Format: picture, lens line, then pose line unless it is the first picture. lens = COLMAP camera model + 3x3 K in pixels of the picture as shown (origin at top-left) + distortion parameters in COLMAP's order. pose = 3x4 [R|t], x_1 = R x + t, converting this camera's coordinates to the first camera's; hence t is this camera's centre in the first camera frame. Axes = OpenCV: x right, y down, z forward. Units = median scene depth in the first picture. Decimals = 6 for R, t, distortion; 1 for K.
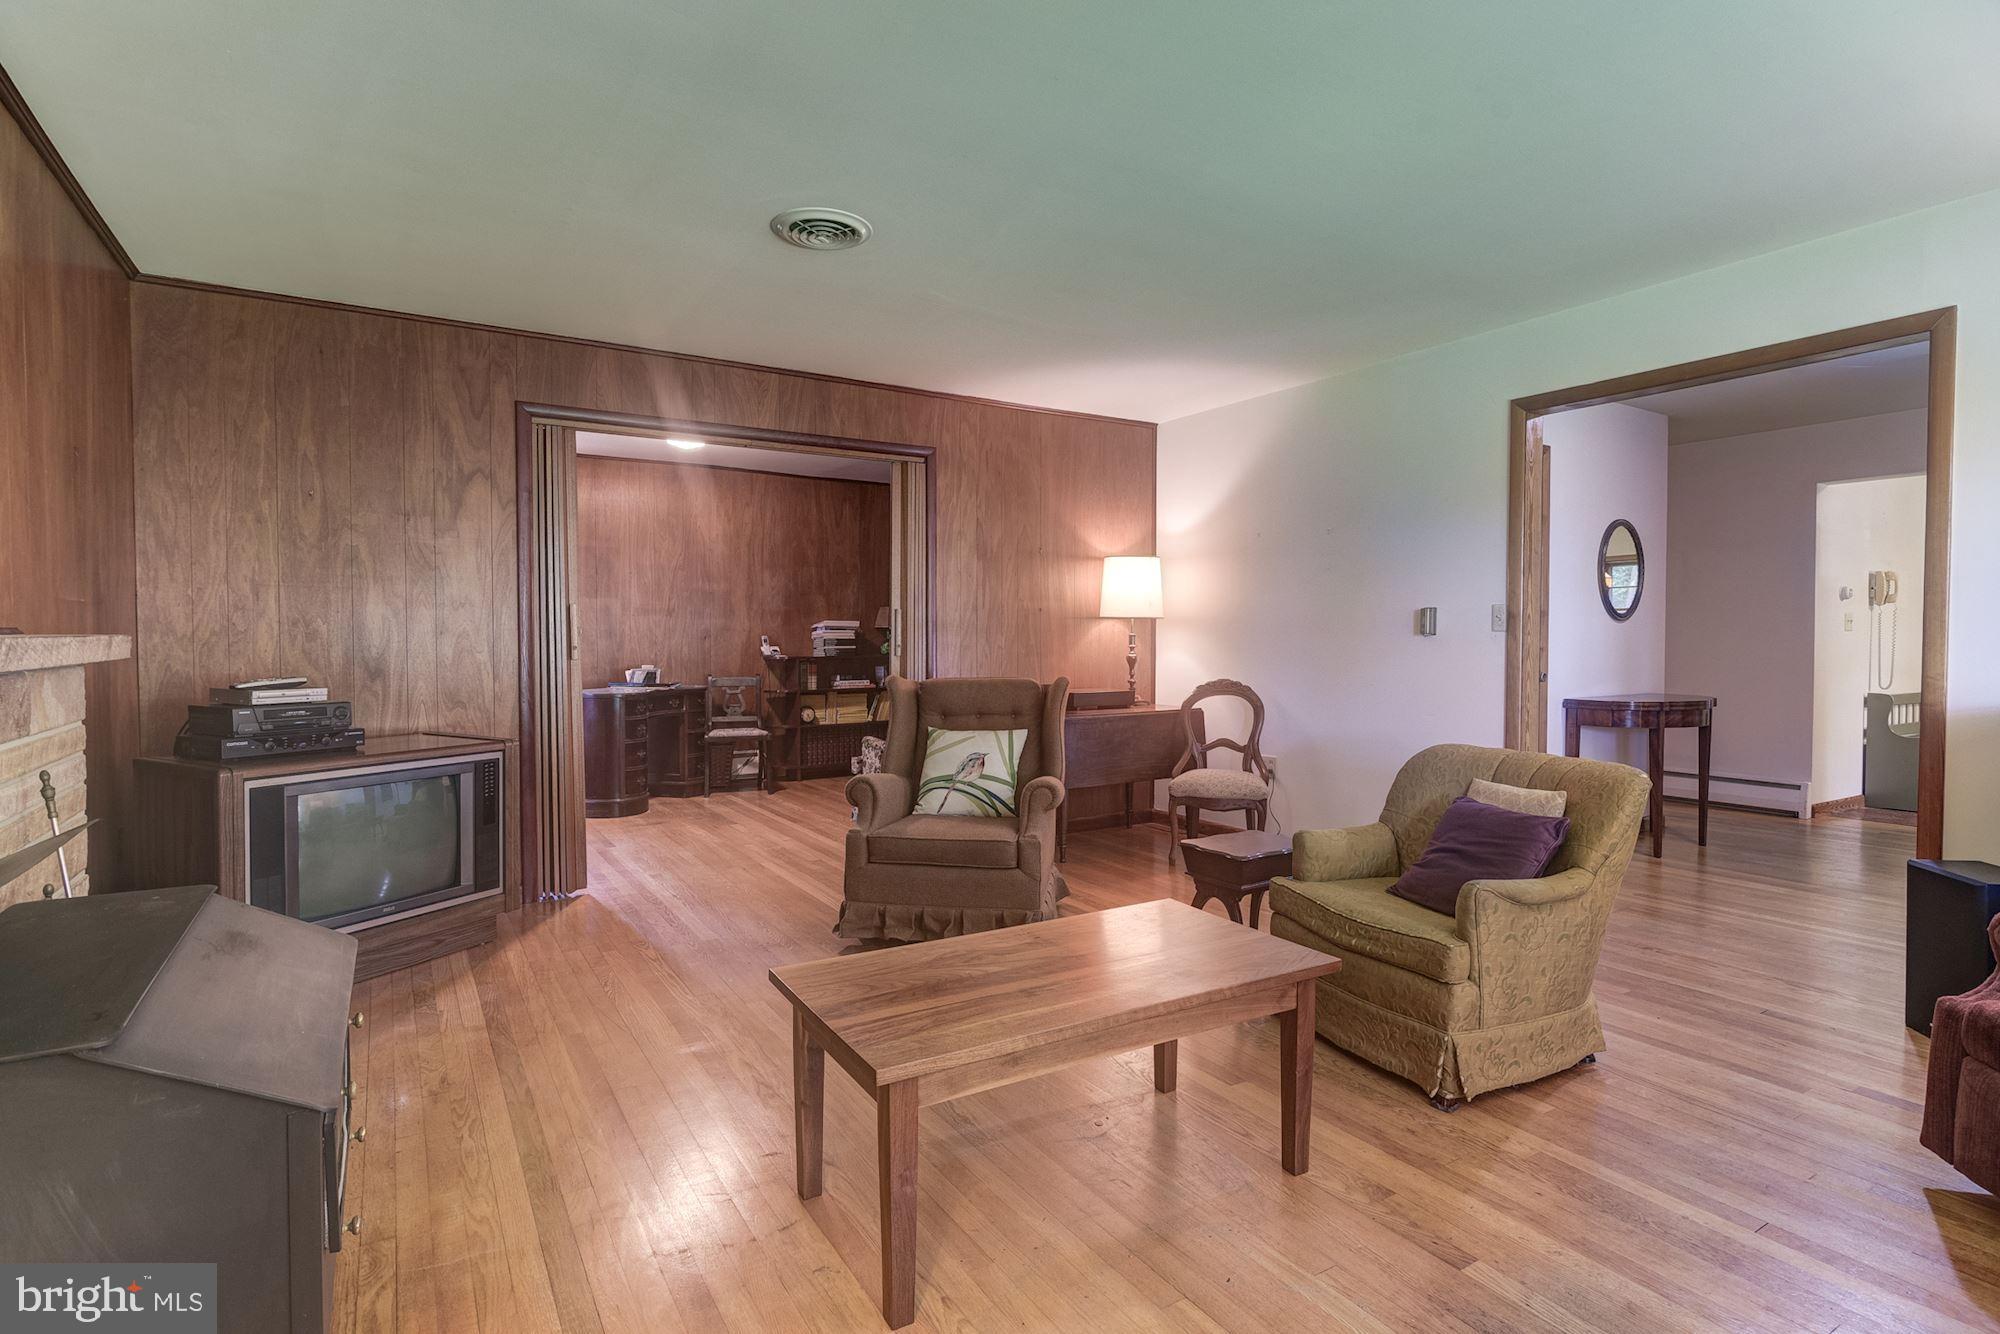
lens RADIAL K [[992.7, 0, 998.2], [0, 992.7, 663.3], [0, 0, 1]] dist [-0.003456, -0.001551]
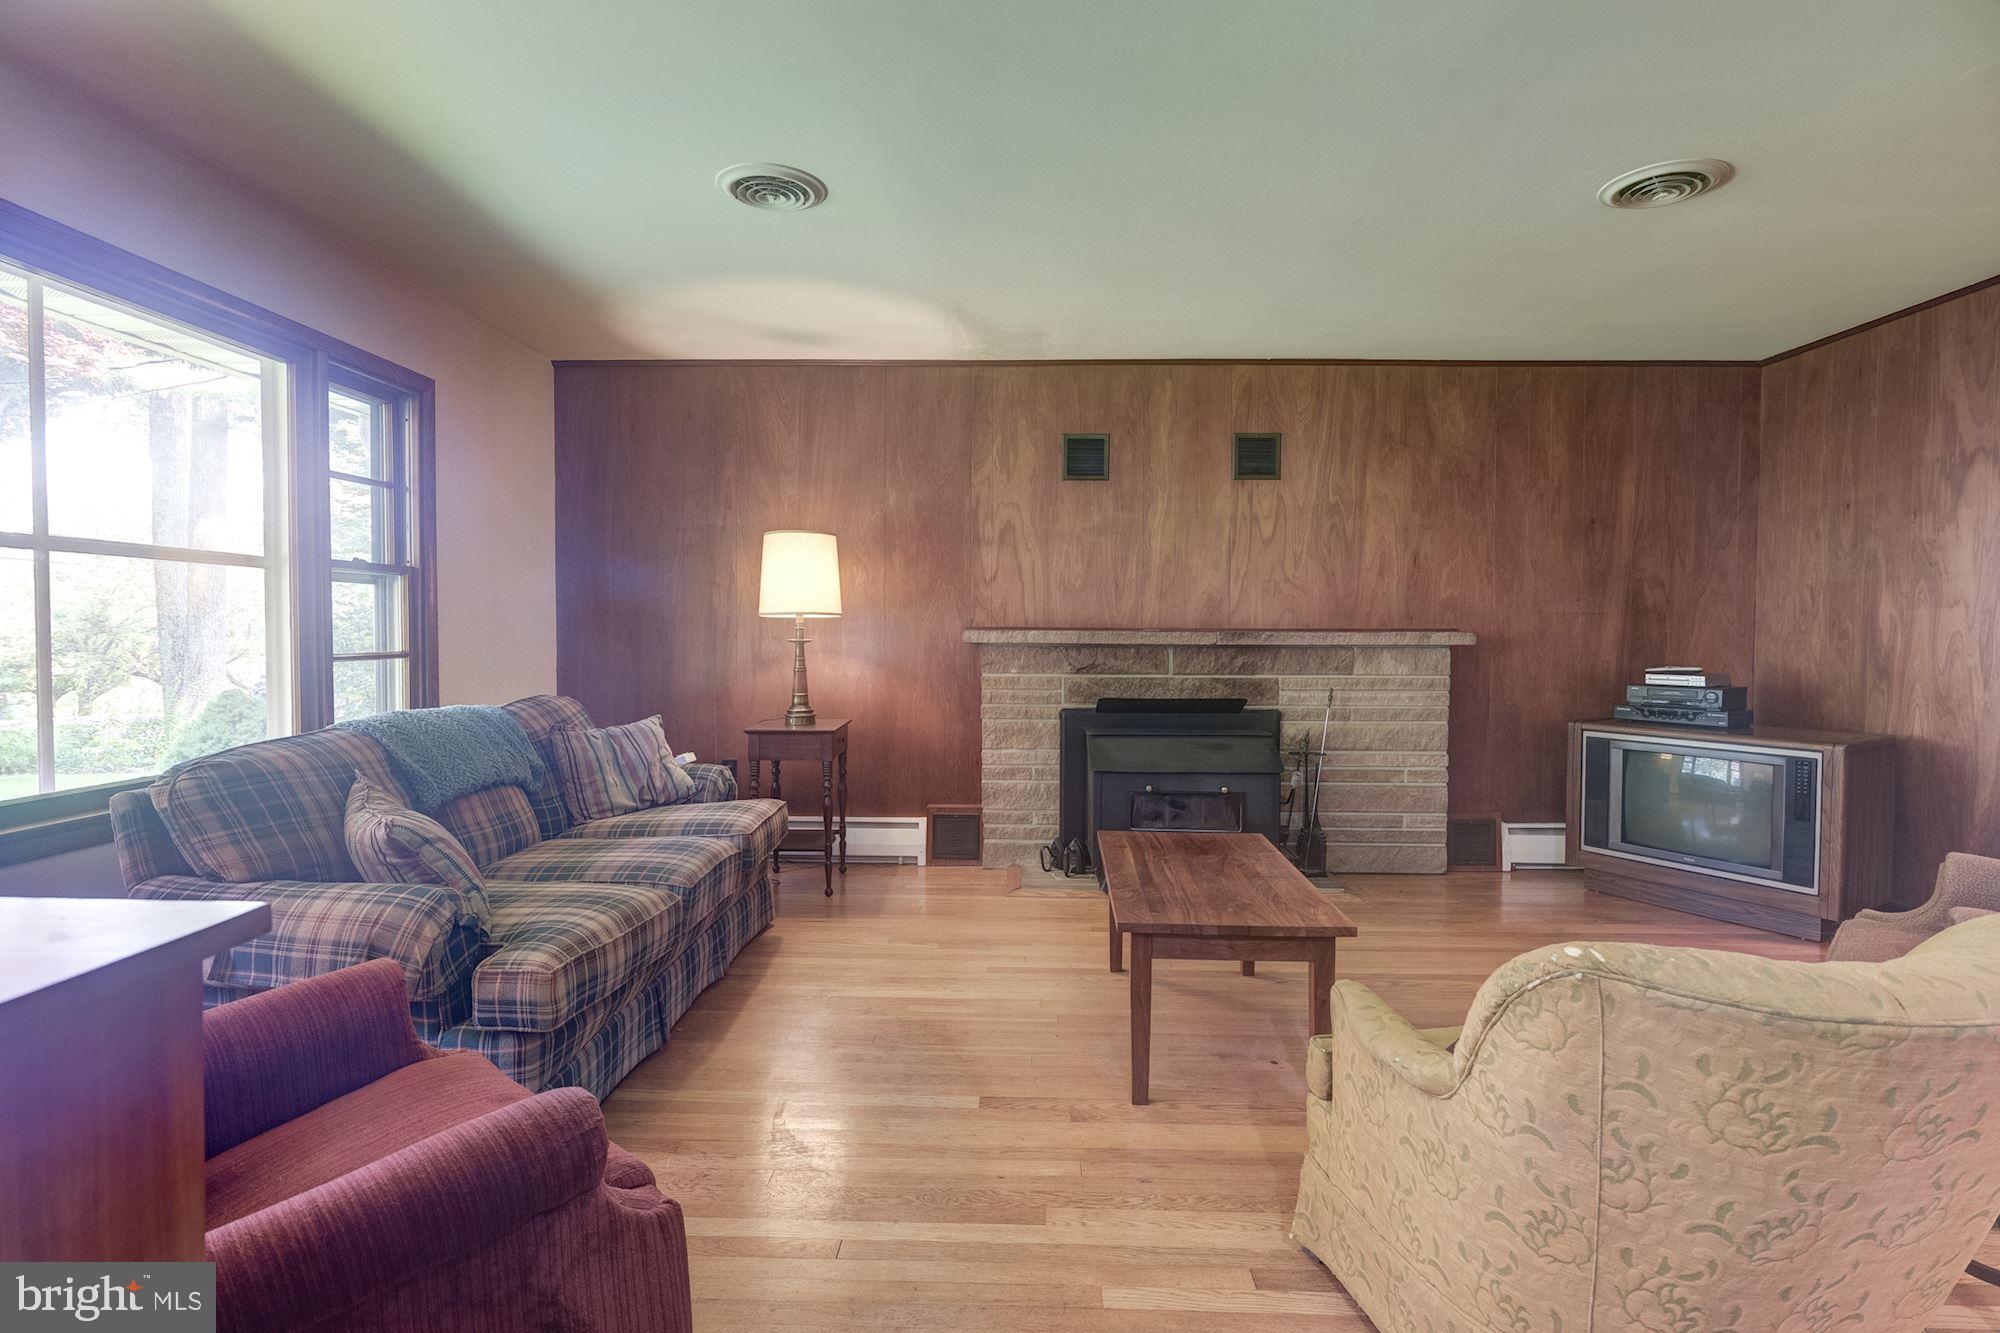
lens RADIAL K [[992.7, 0, 1000.4], [0, 992.7, 661.1], [0, 0, 1]] dist [-0.003456, -0.001551]
pose [[-0.547119, 0.023479, -0.836725, 0.721548], [-0.028774, 0.998488, 0.046833, -0.023114], [0.836560, 0.049700, -0.545616, 0.795028]]
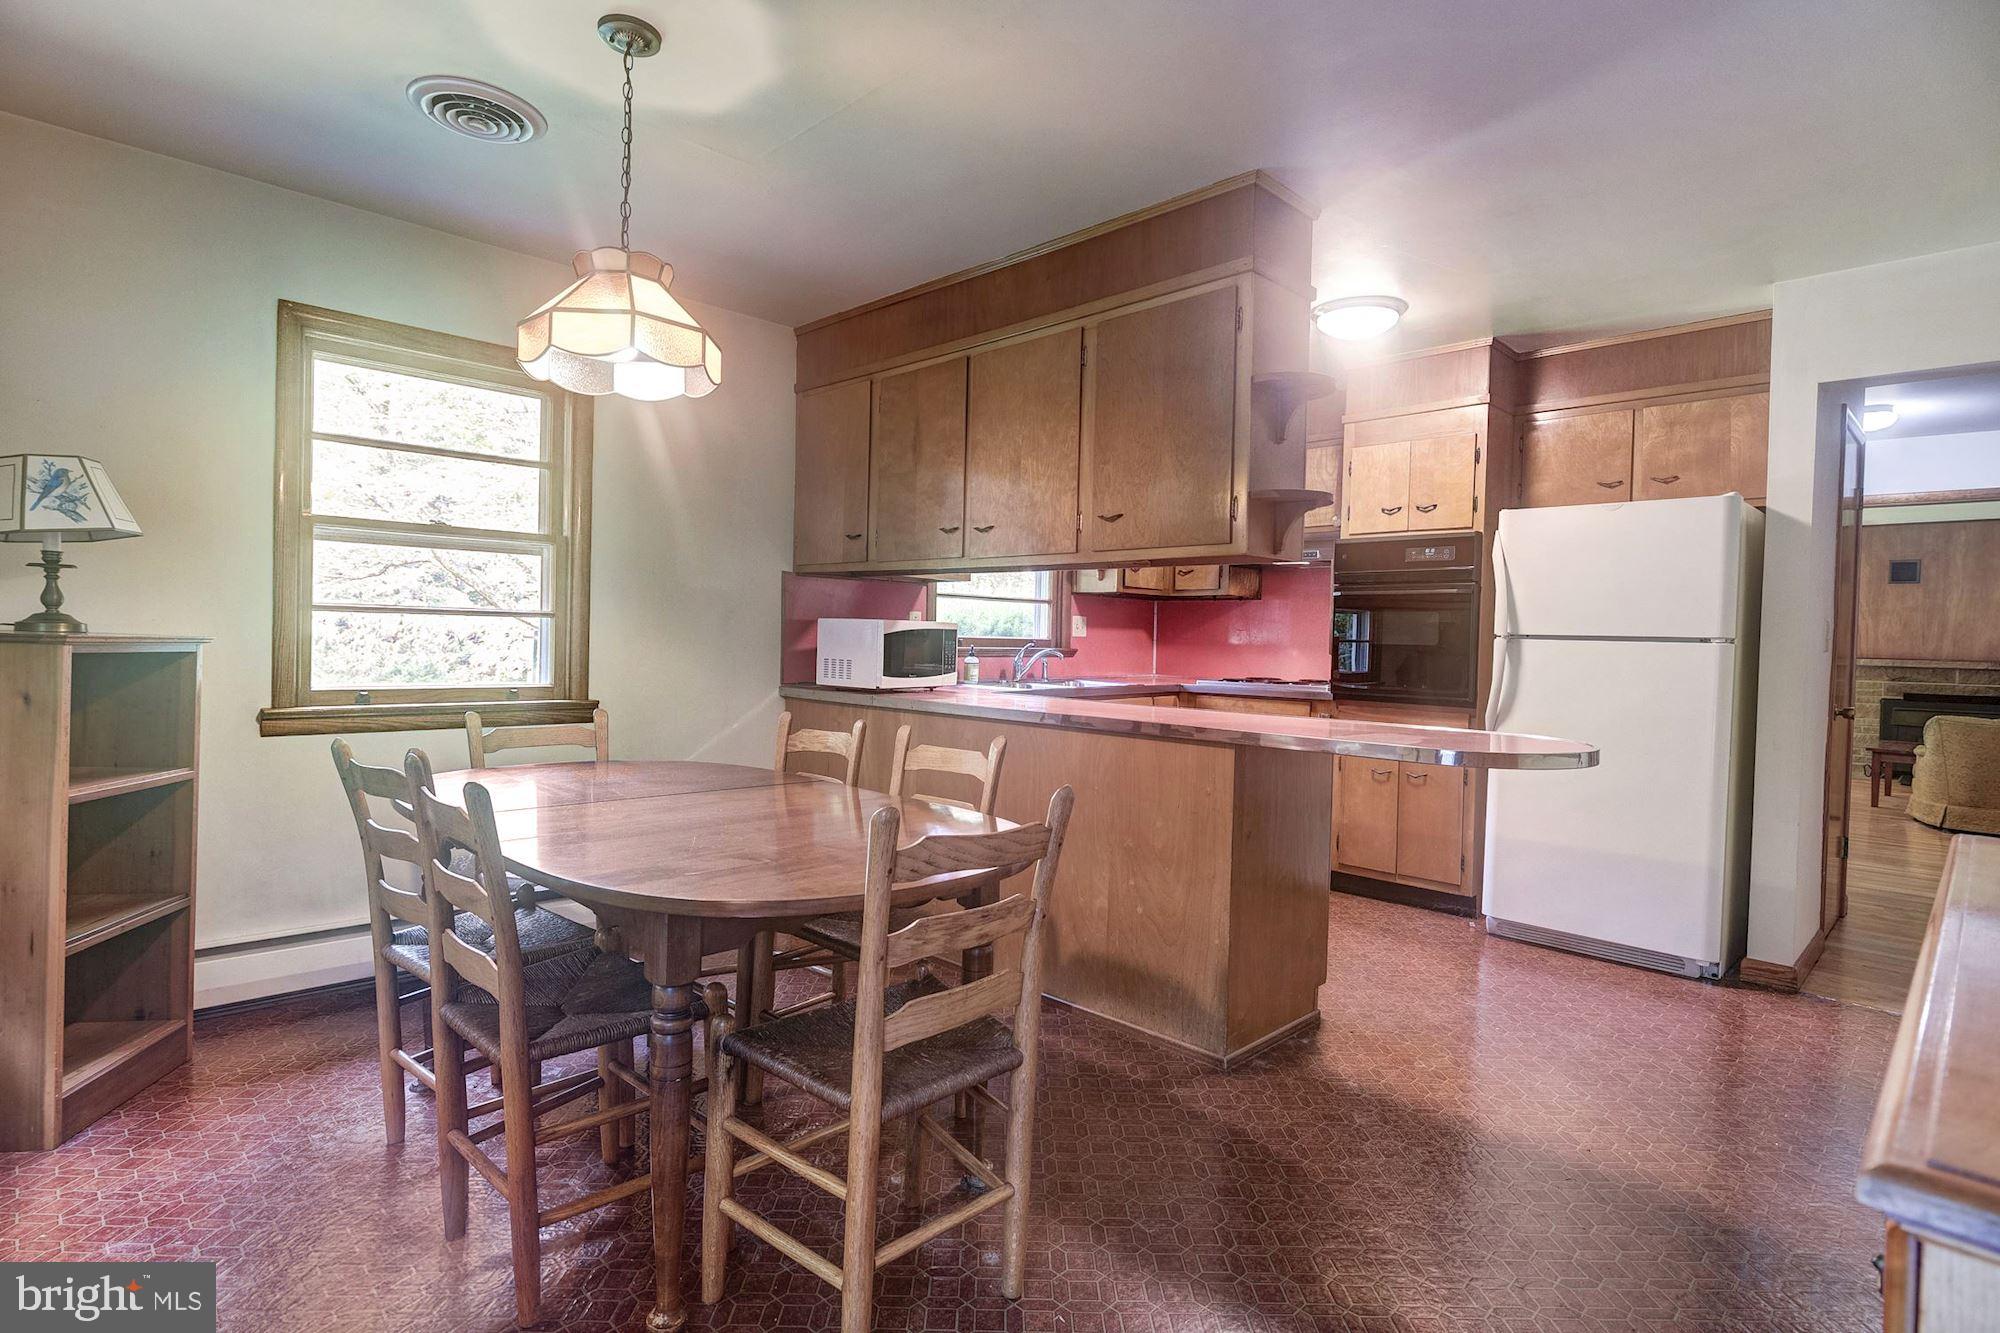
lens RADIAL K [[992.7, 0, 1007.7], [0, 992.7, 661.7], [0, 0, 1]] dist [-0.003456, -0.001551]
pose [[-0.972143, -0.017990, -0.233699, 2.108369], [-0.030796, 0.998210, 0.051262, -0.053504], [0.232358, 0.057031, -0.970957, 1.884152]]
